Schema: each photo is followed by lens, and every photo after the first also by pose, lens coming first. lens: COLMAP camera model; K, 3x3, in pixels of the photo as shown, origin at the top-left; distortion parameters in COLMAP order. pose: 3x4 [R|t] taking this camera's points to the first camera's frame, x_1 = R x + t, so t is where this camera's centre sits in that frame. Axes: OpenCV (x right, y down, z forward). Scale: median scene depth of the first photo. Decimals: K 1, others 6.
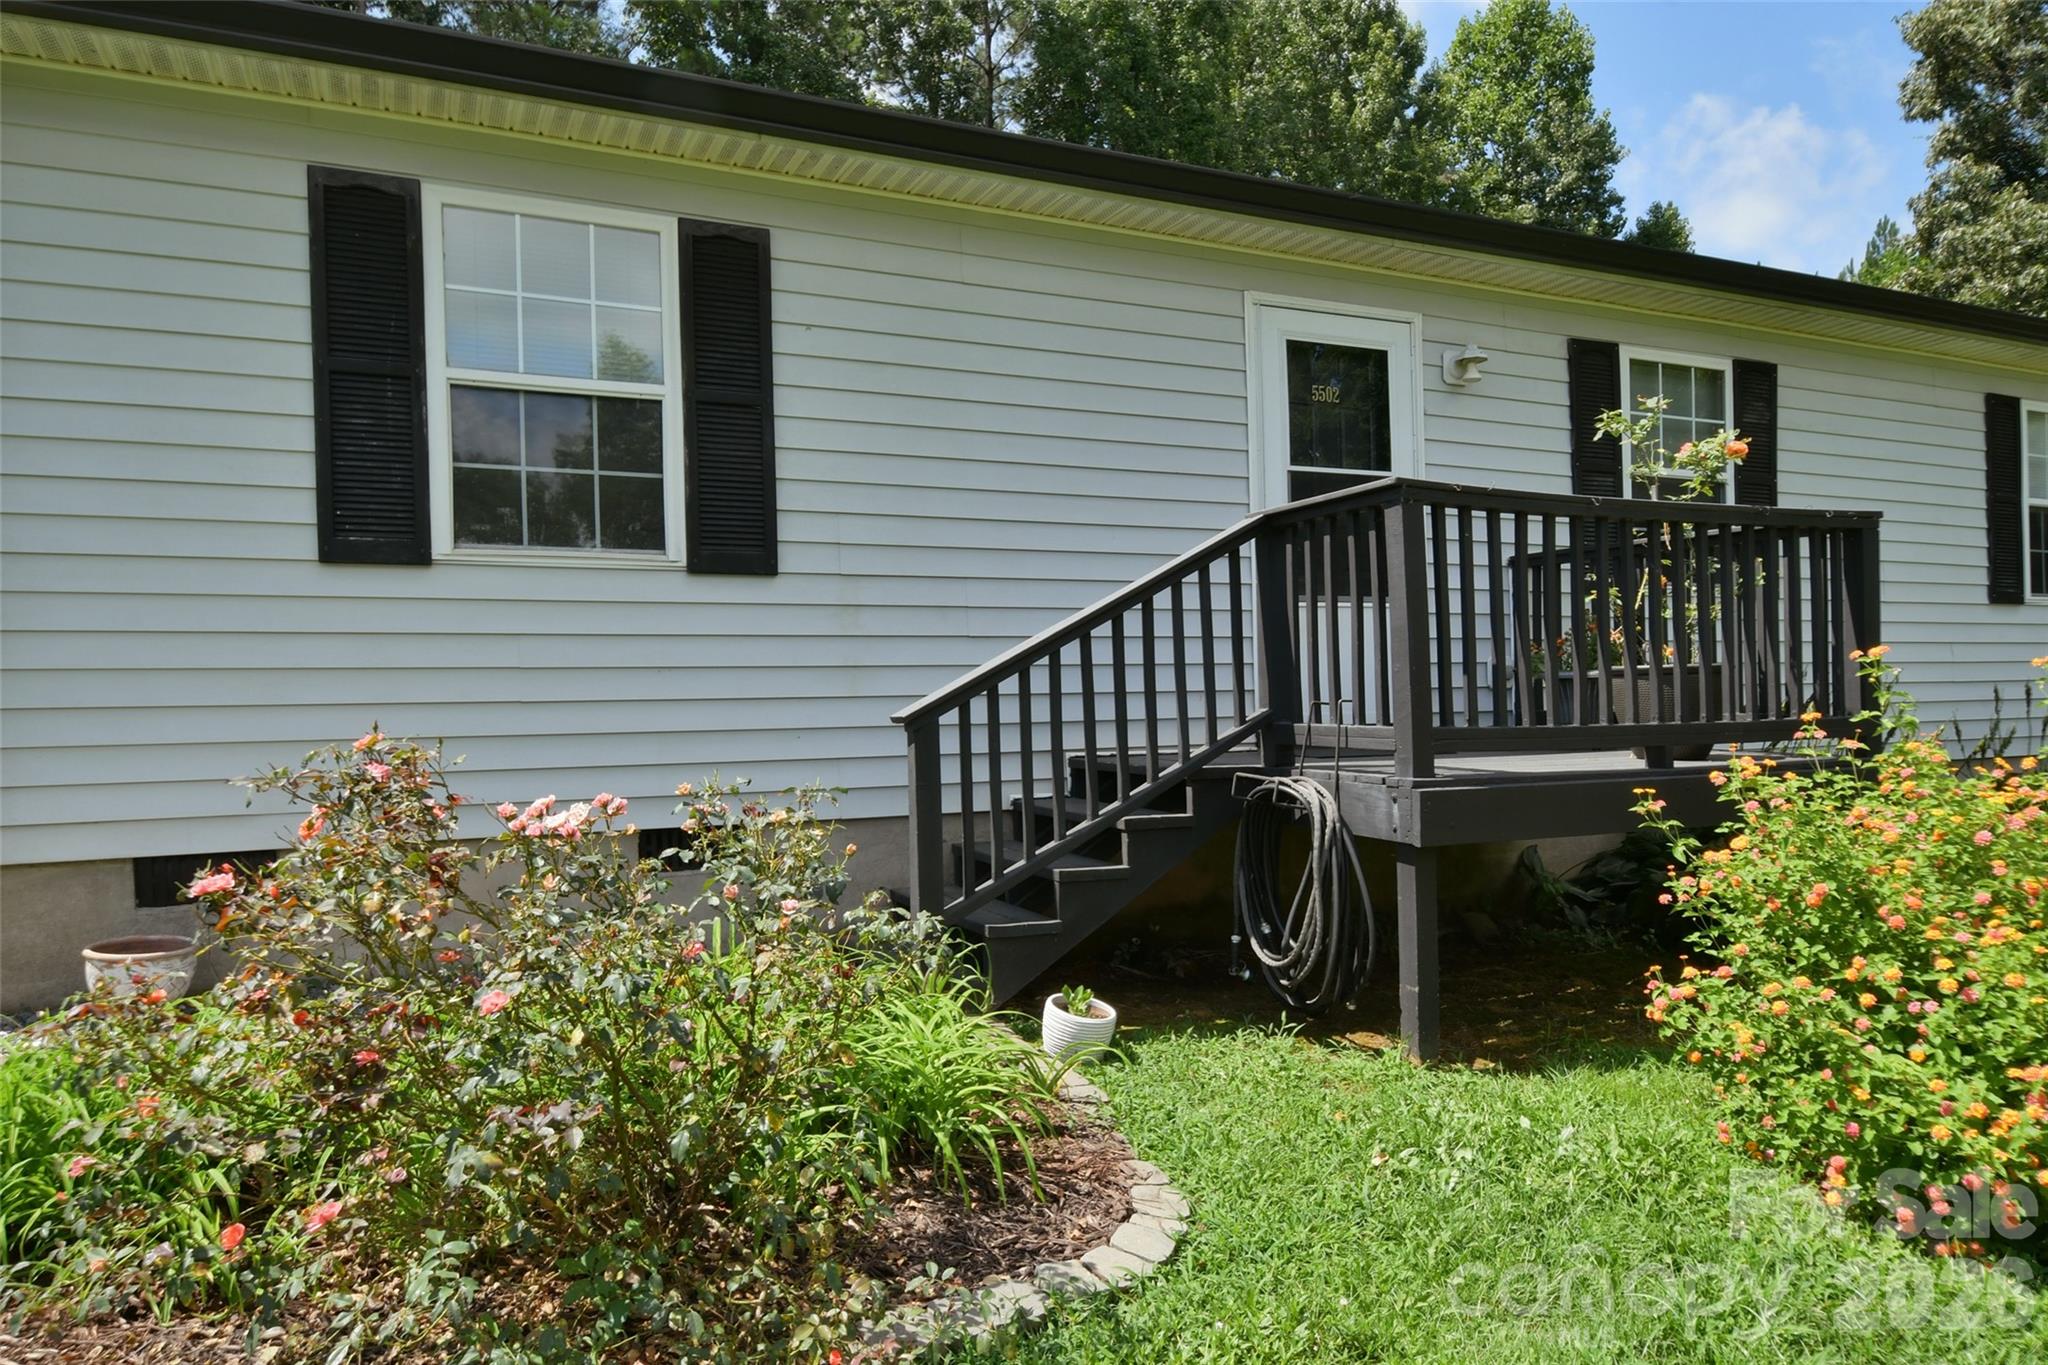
lens RADIAL K [[1338.1, 0, 1019.6], [0, 1338.1, 665.0], [0, 0, 1]] dist [0.016443, -0.033363]
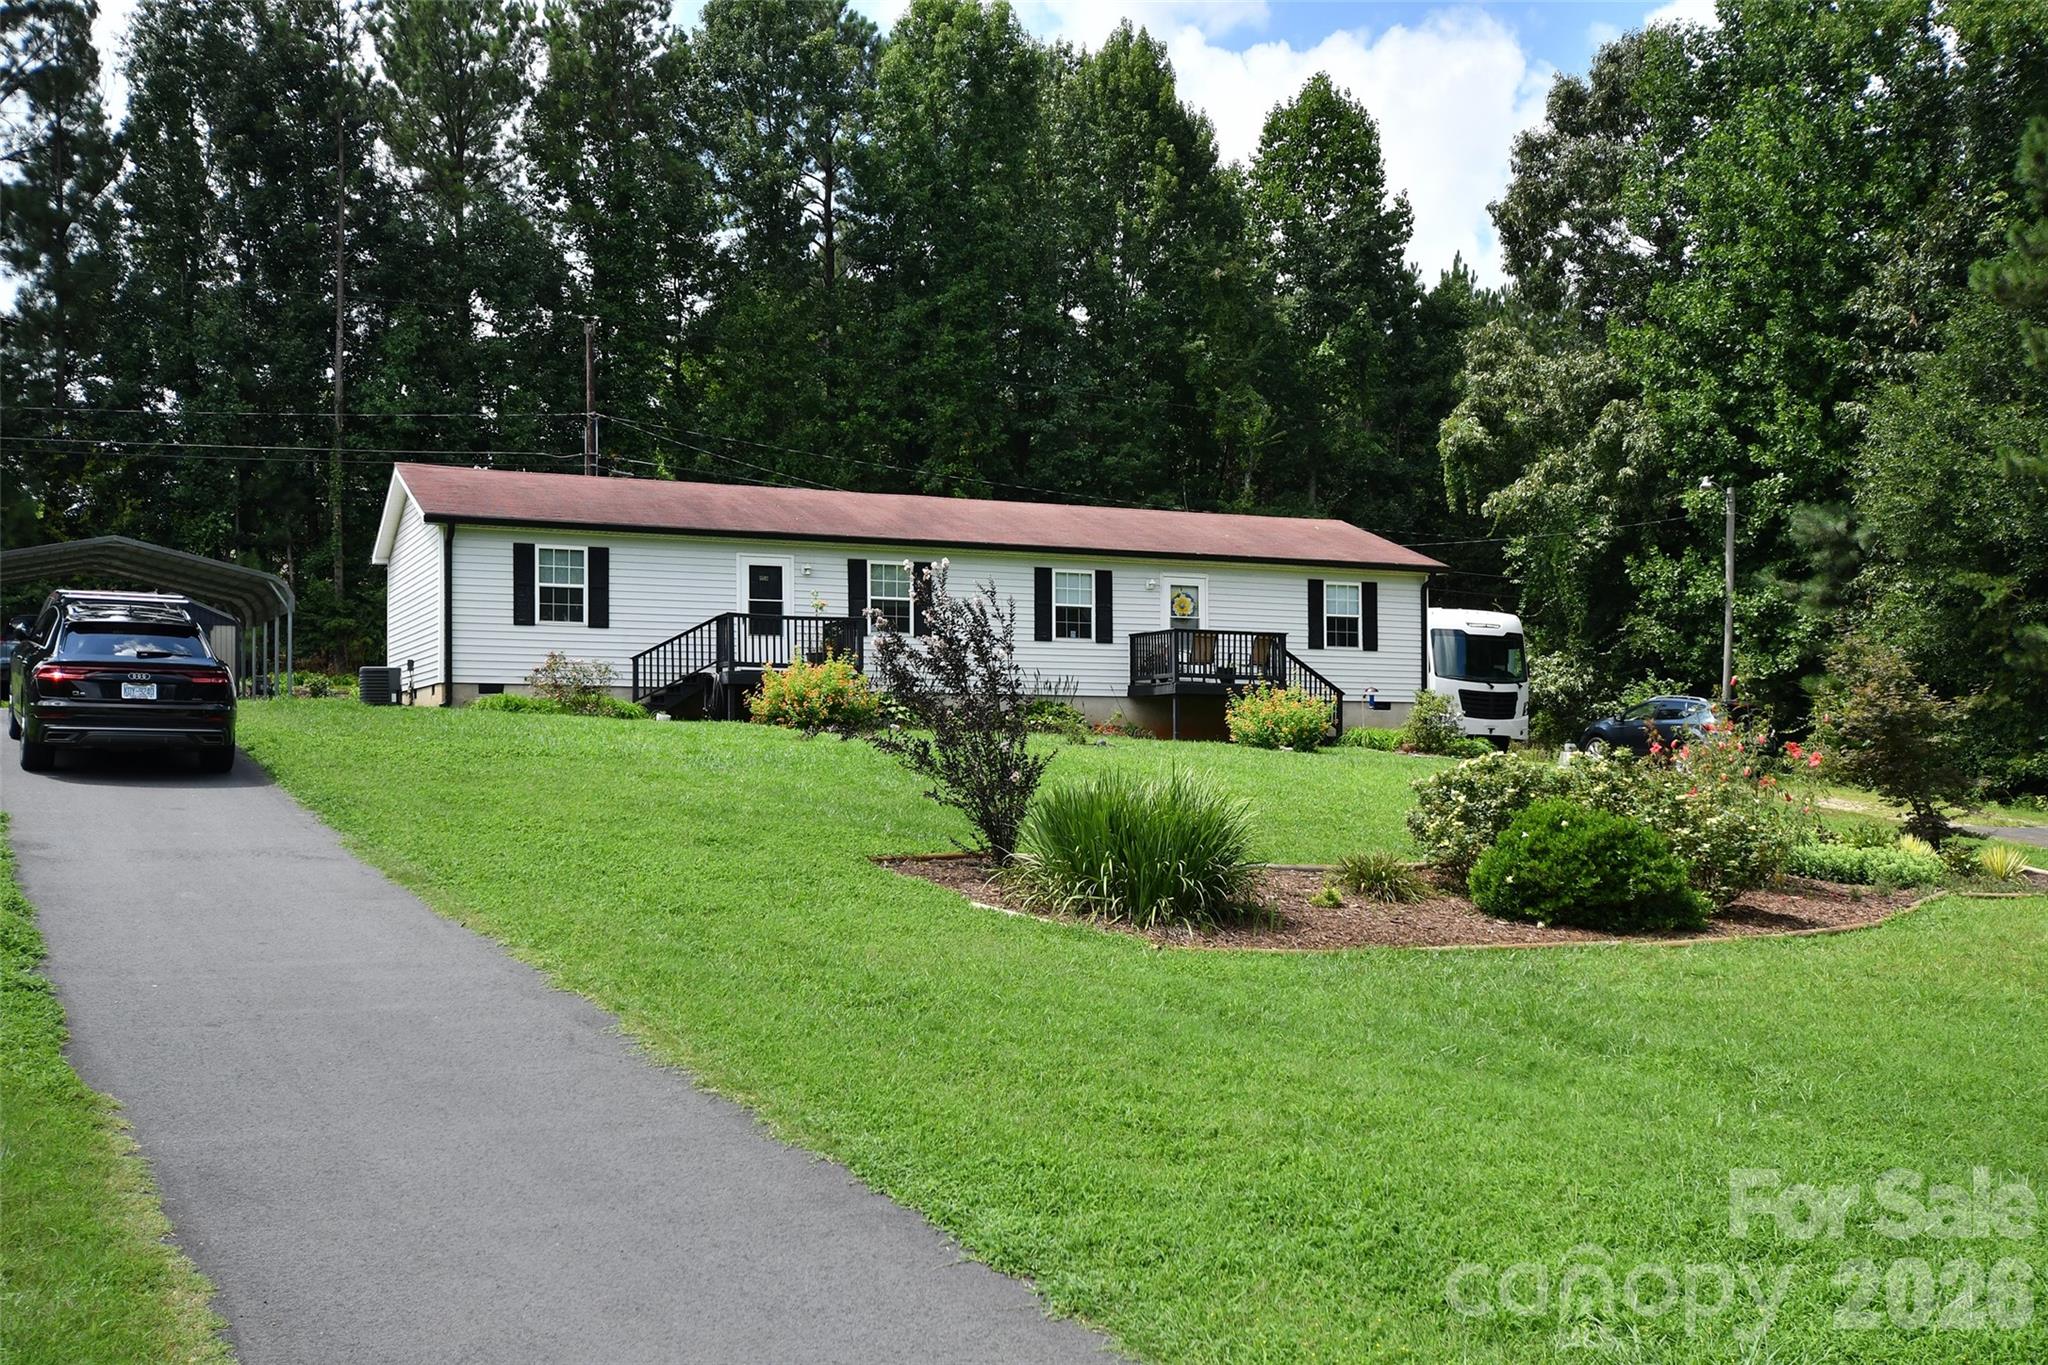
lens RADIAL K [[2179.7, 0, 945.7], [0, 2179.7, 690.2], [0, 0, 1]] dist [0.010553, 0.017416]
pose [[0.998536, 0.017560, -0.051154, 1.126485], [-0.018627, 0.999617, -0.020454, 0.228453], [0.050776, 0.021377, 0.998481, -5.297060]]
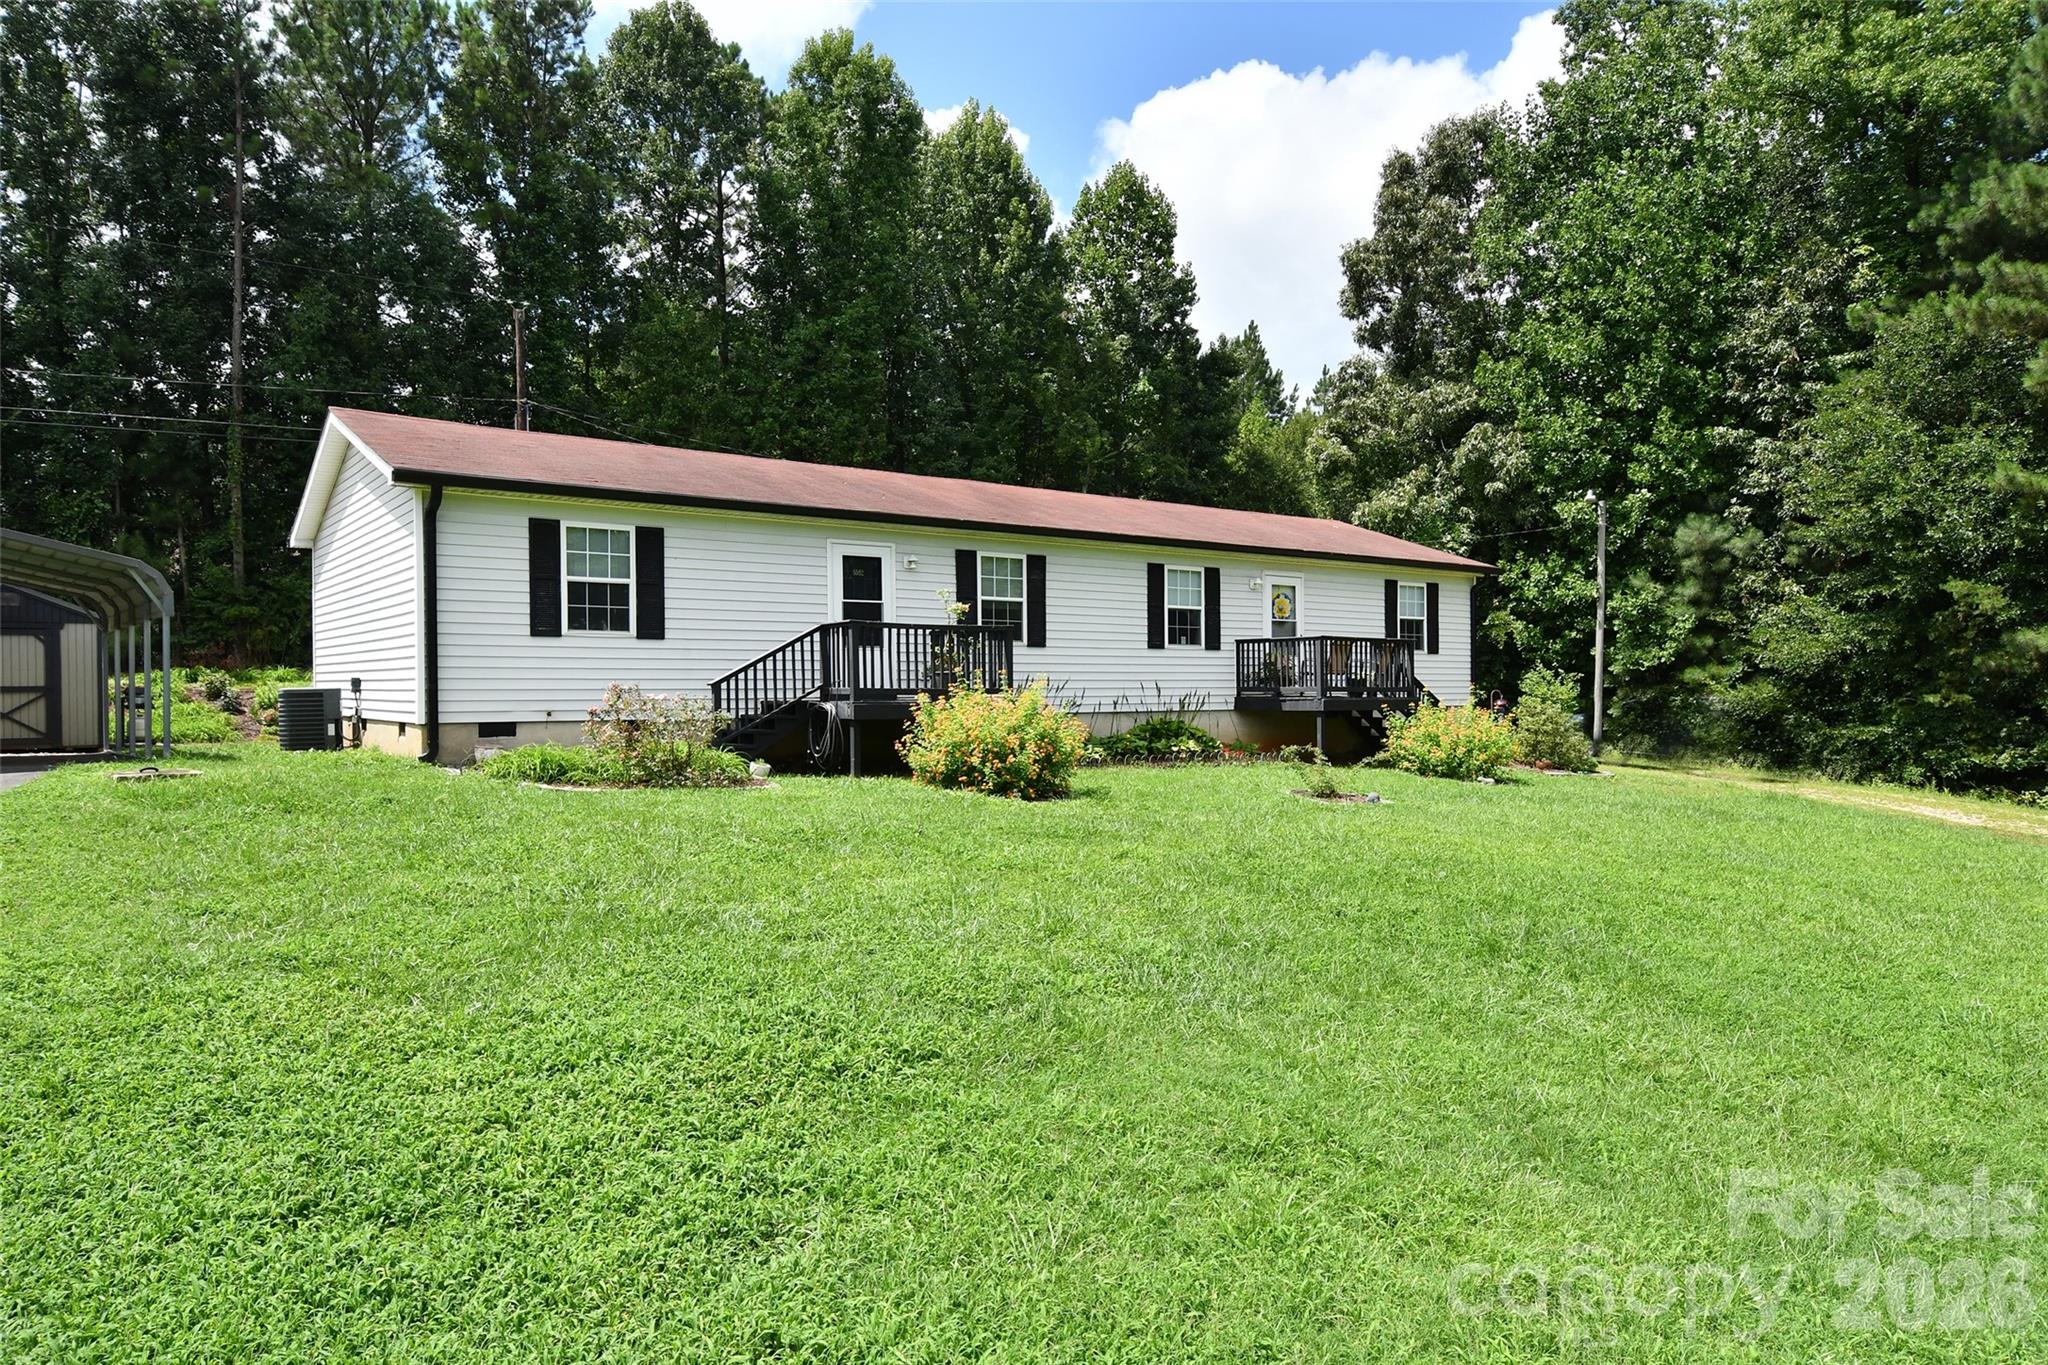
lens RADIAL K [[1338.1, 0, 1019.6], [0, 1338.1, 665.0], [0, 0, 1]] dist [0.016443, -0.033363]
pose [[0.978291, 0.012697, 0.206847, -0.015943], [-0.011928, 0.999917, -0.004966, -0.002147], [-0.206893, 0.002391, 0.978361, -1.968100]]
